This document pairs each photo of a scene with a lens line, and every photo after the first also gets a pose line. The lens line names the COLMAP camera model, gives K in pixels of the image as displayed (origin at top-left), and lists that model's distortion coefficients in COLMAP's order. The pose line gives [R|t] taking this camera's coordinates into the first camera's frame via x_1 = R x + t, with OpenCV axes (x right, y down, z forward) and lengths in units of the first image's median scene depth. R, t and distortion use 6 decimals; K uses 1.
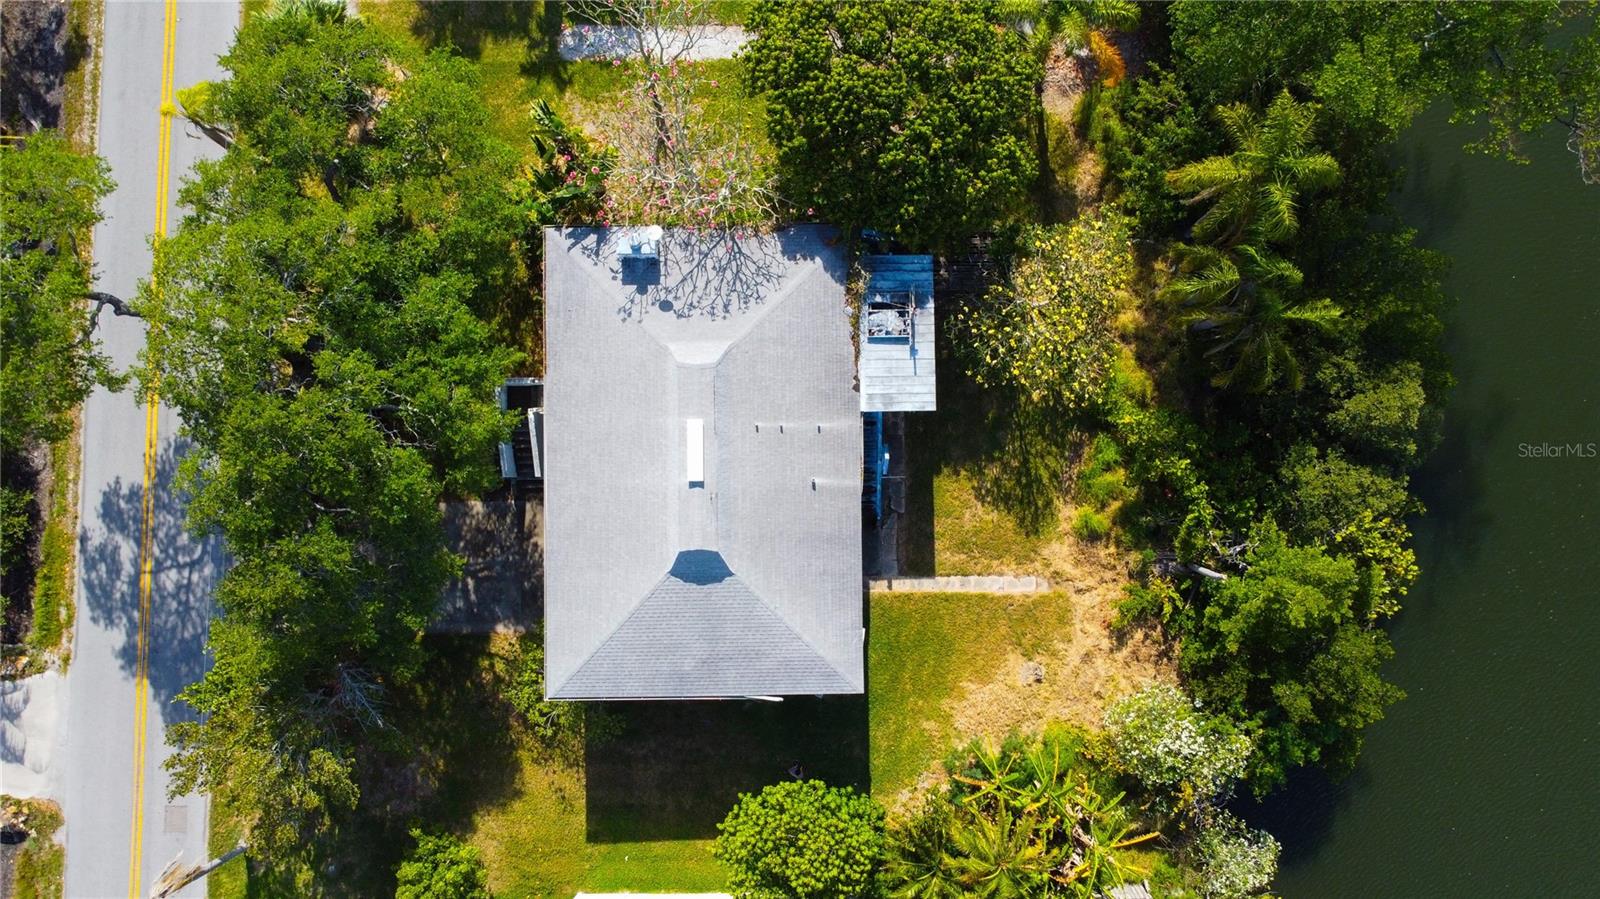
lens RADIAL K [[1213.2, 0, 816.1], [0, 1213.2, 462.7], [0, 0, 1]] dist [-0.003998, -0.009158]
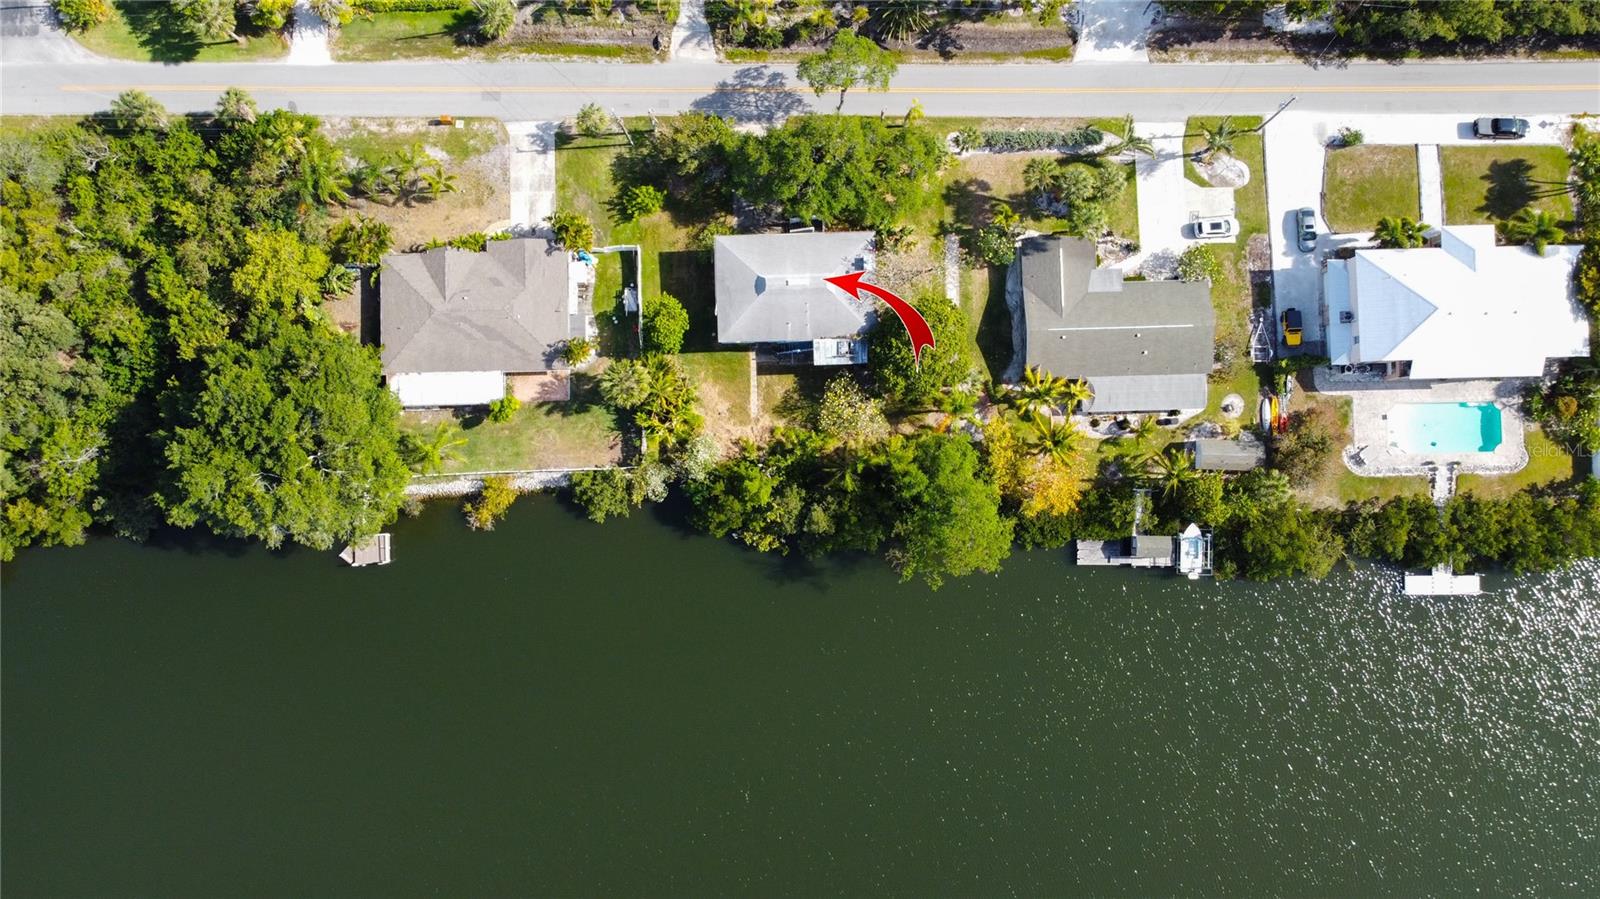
lens RADIAL K [[1367.9, 0, 800.0], [0, 1367.9, 449.5], [0, 0, 1]] dist [-0.003946, -0.000982]
pose [[0.018408, 0.998114, -0.058556, 0.459202], [-0.999267, 0.020331, 0.032422, -0.103023], [0.033551, 0.057917, 0.997757, -2.121257]]
